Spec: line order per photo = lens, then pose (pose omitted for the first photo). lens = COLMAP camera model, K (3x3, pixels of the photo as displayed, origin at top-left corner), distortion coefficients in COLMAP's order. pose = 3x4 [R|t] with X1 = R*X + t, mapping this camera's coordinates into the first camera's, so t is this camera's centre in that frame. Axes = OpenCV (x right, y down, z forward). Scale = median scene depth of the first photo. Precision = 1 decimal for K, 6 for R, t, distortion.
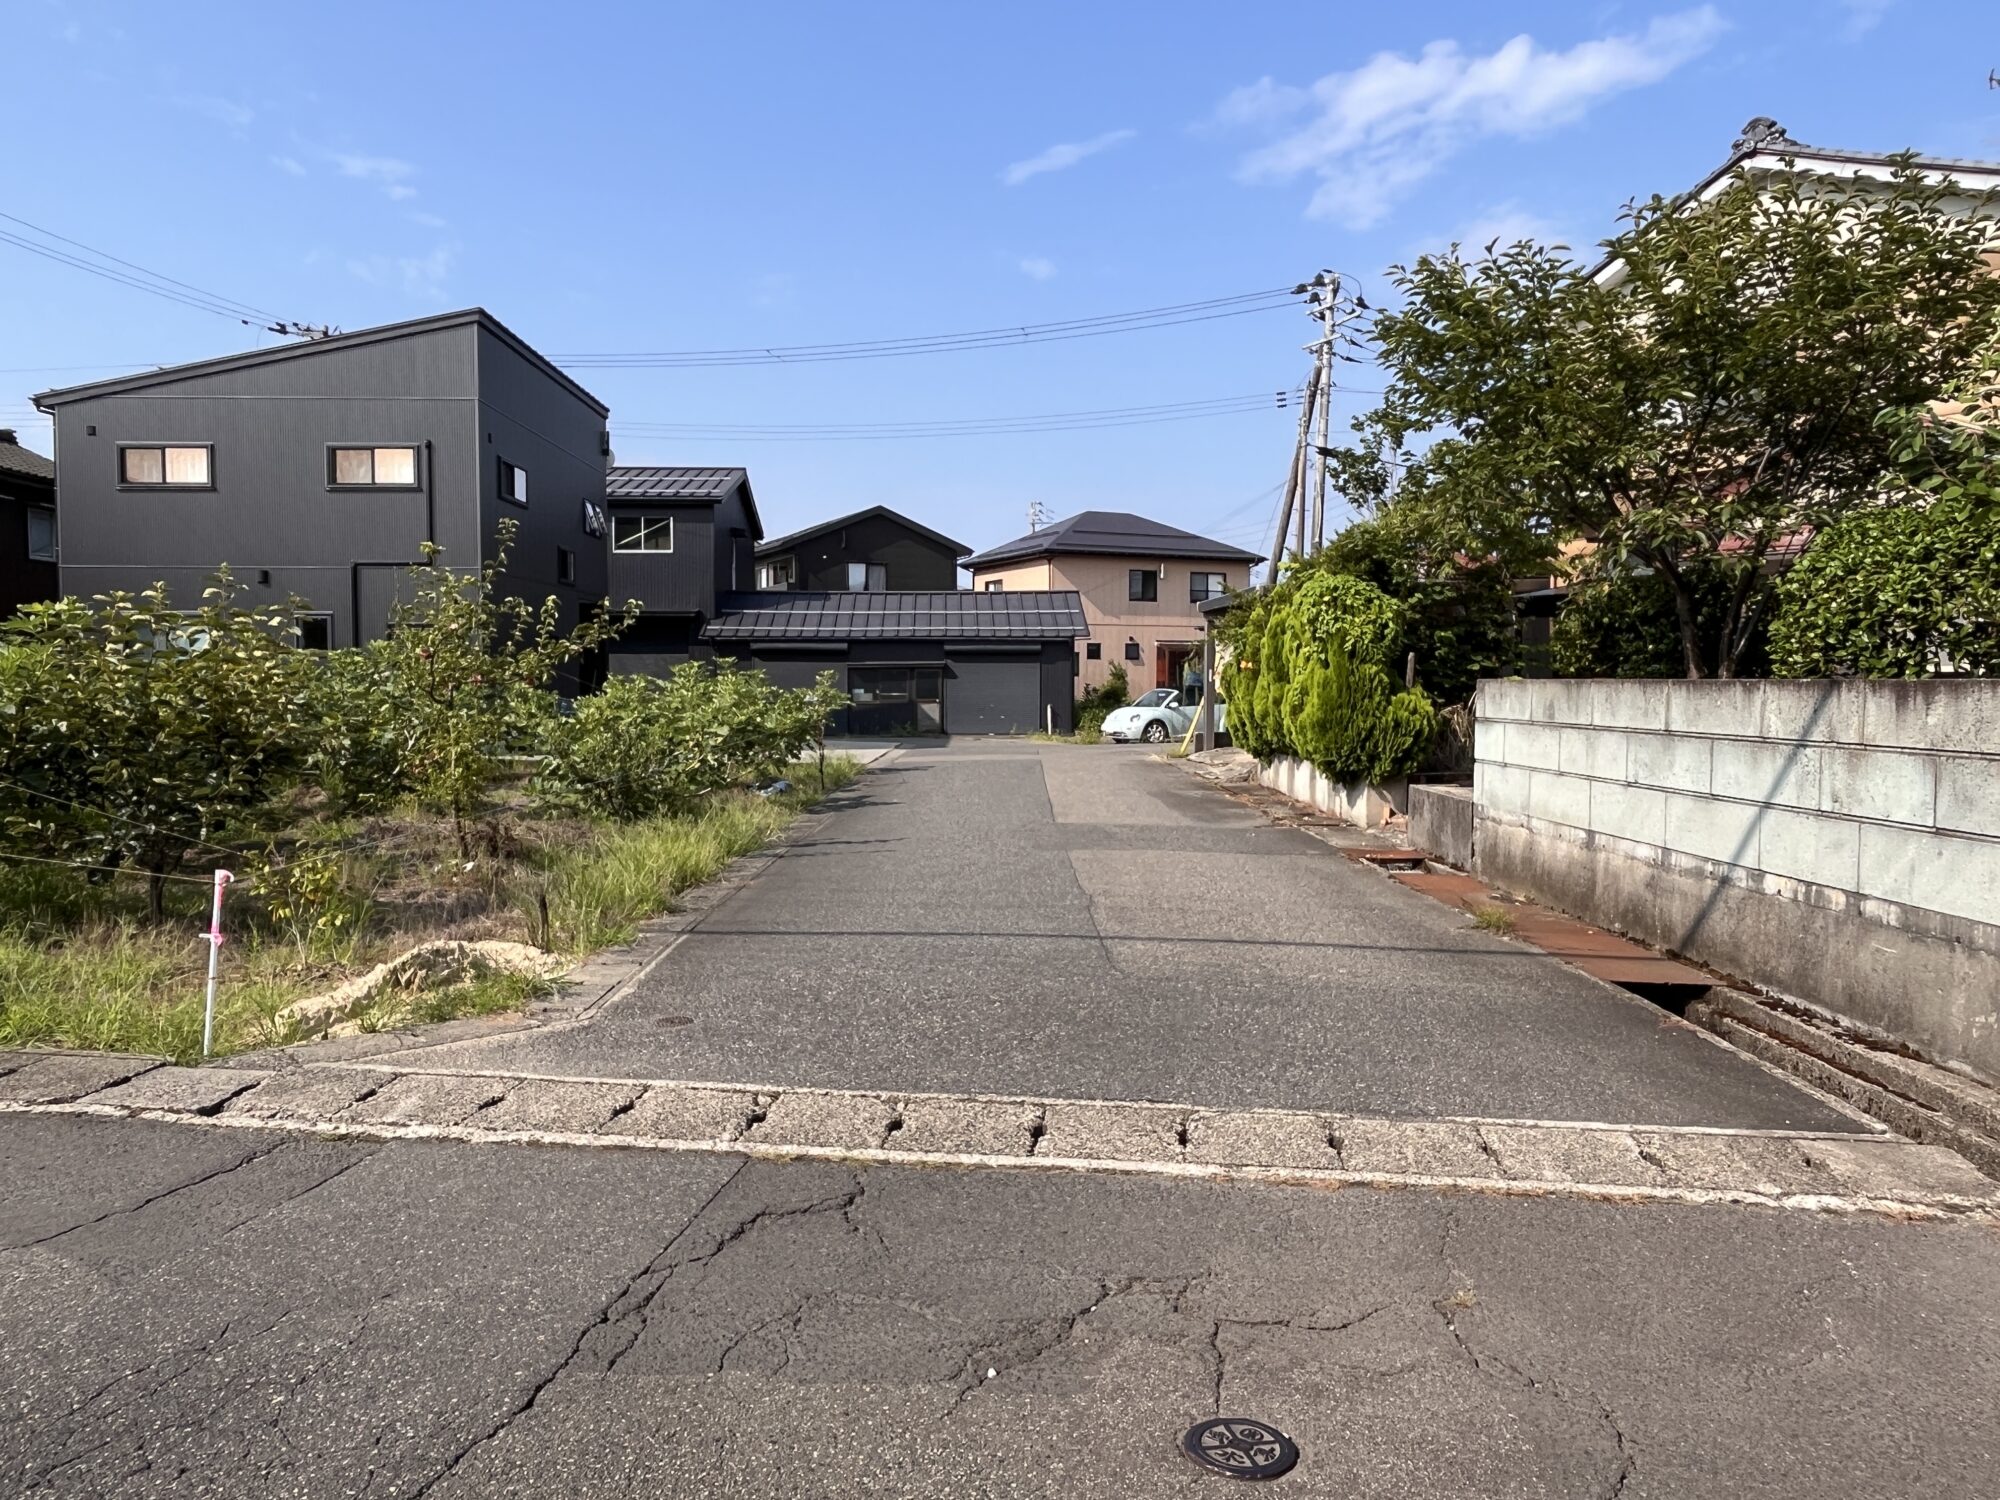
lens RADIAL K [[1410.8, 0, 986.2], [0, 1410.8, 729.5], [0, 0, 1]] dist [-0.006800, 0.001720]
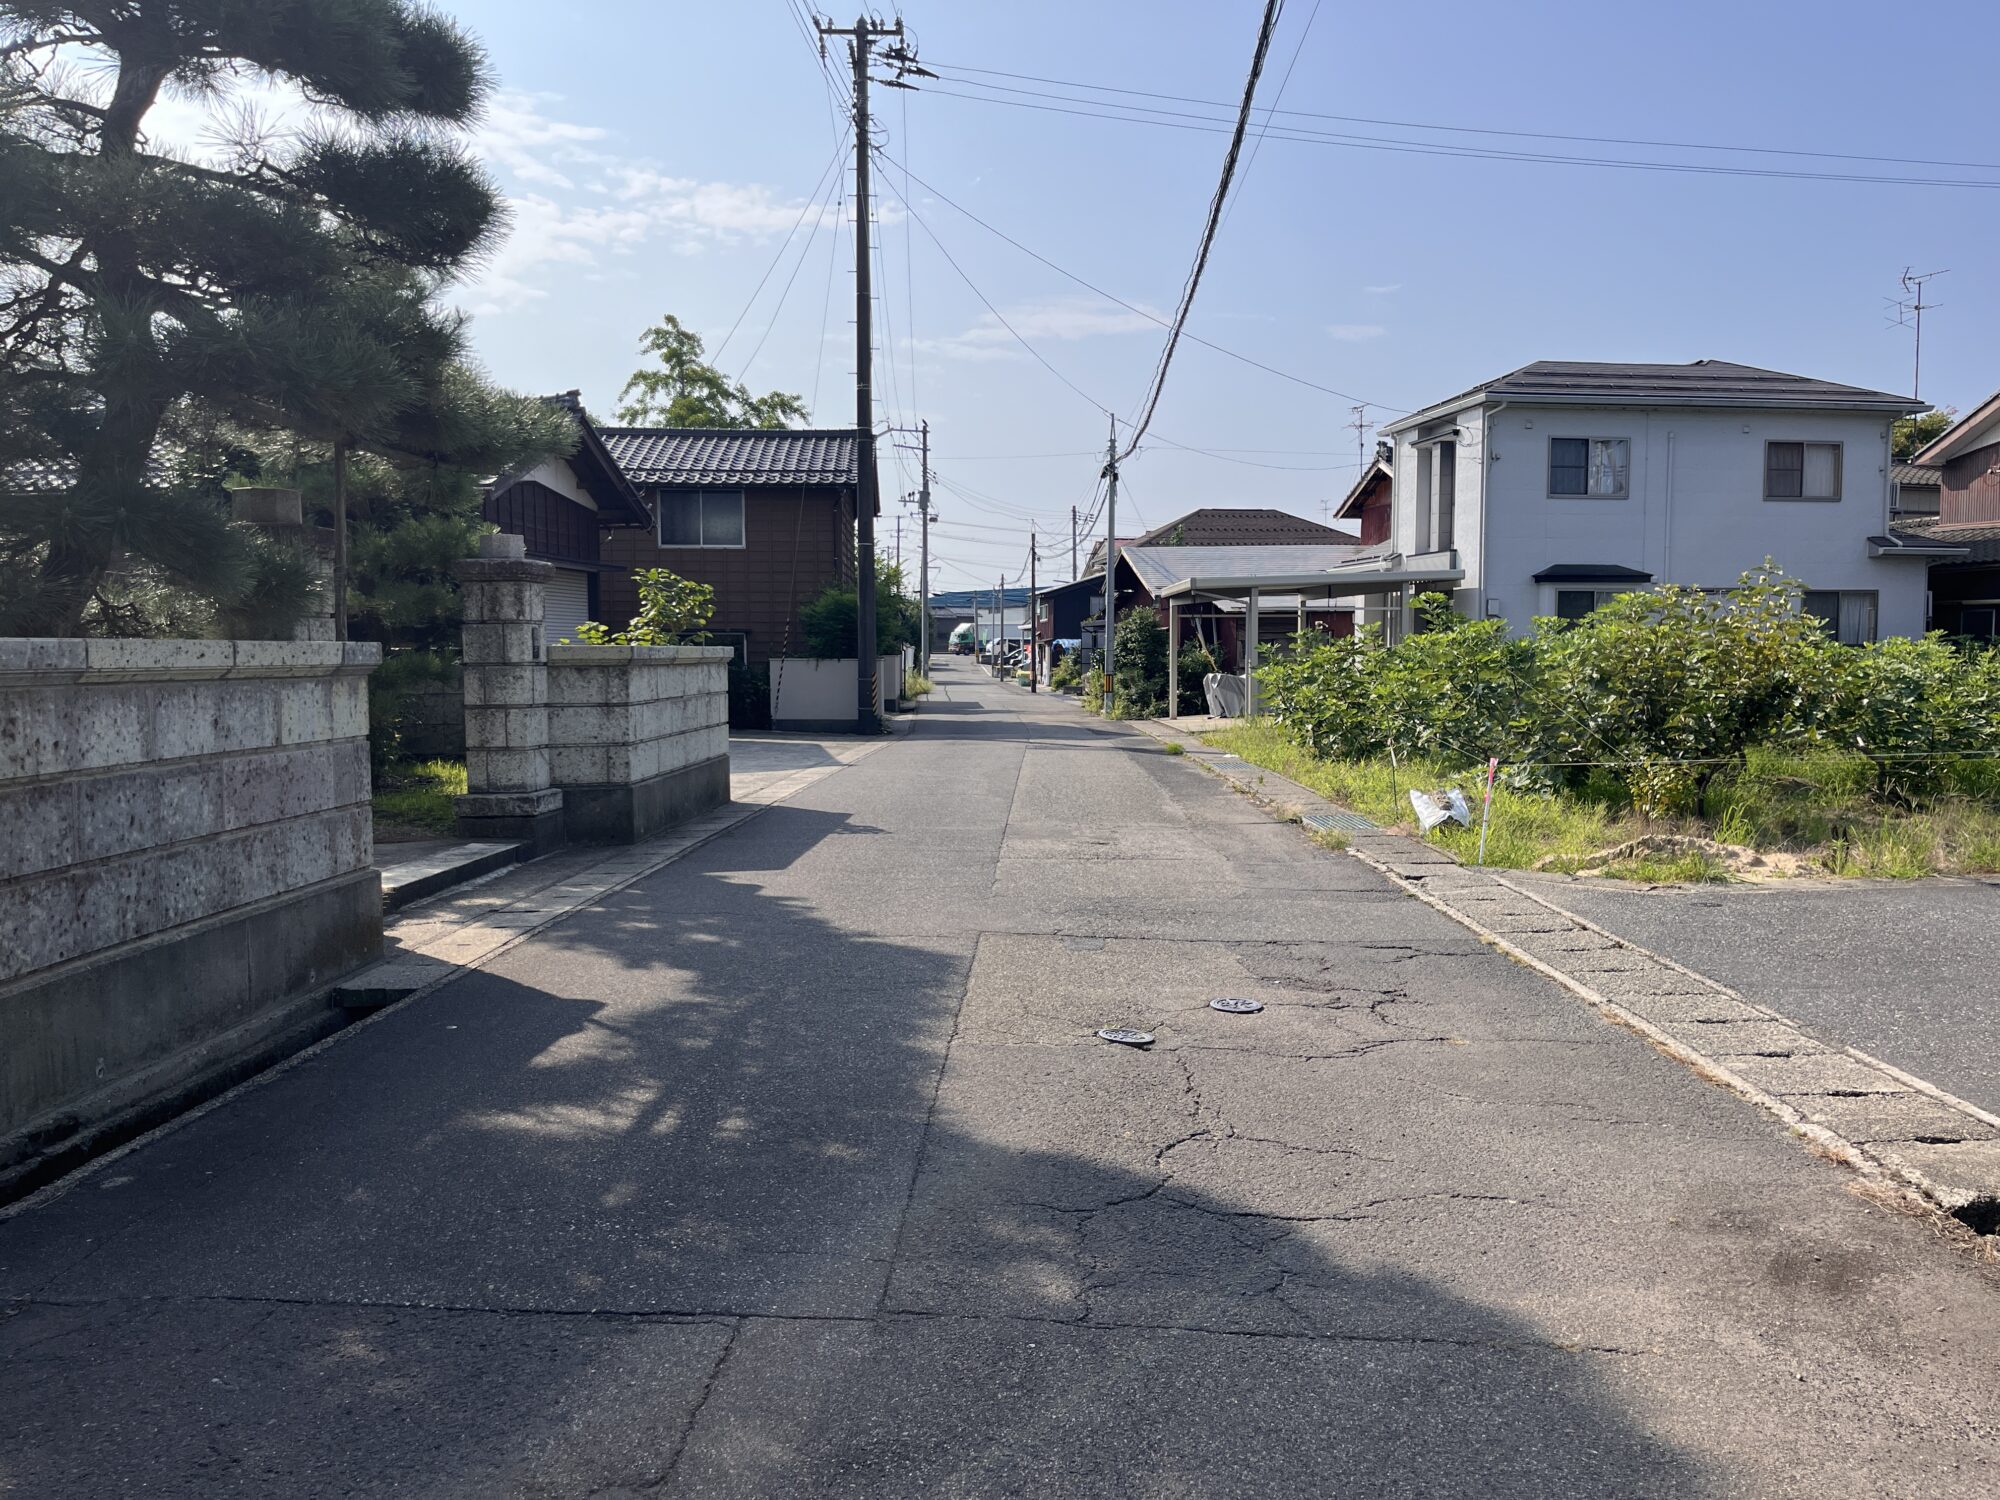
lens RADIAL K [[1537.0, 0, 984.4], [0, 1537.0, 748.0], [0, 0, 1]] dist [0.000561, -0.006620]
pose [[0.116540, 0.060850, -0.991320, 0.291873], [-0.028782, 0.997909, 0.057870, -0.000641], [0.992769, 0.021788, 0.118048, 0.040808]]
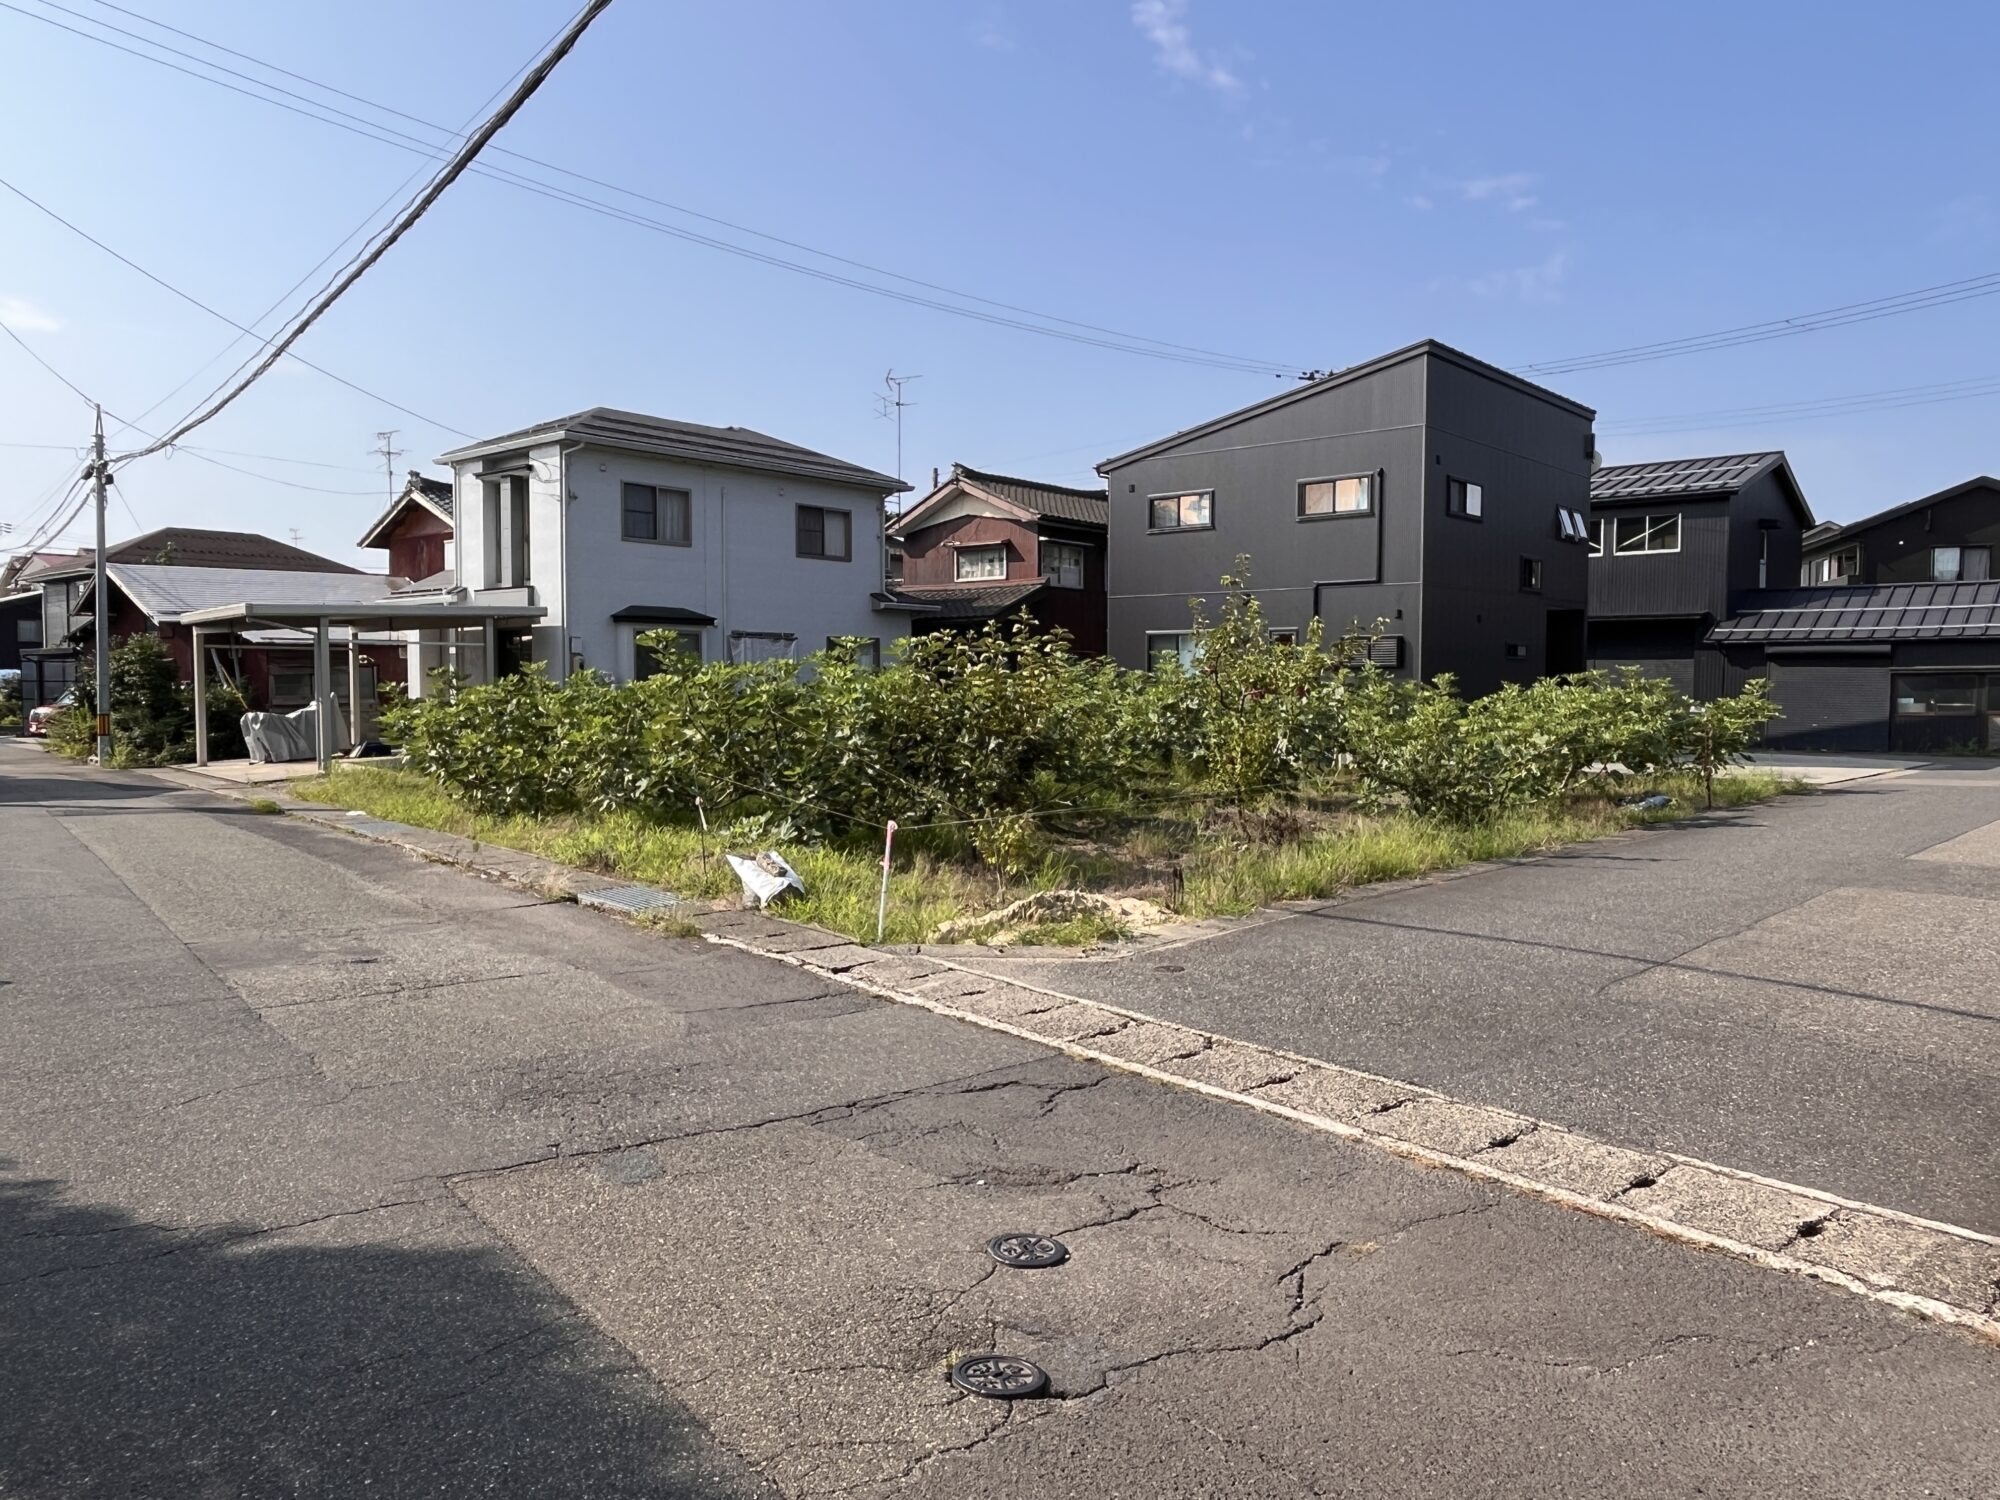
lens RADIAL K [[1410.8, 0, 986.1], [0, 1410.8, 731.7], [0, 0, 1]] dist [-0.006800, 0.001720]
pose [[0.730285, 0.024377, -0.682707, 0.133663], [-0.024953, 0.999648, 0.009001, -0.002907], [0.682686, 0.010463, 0.730637, -0.008342]]
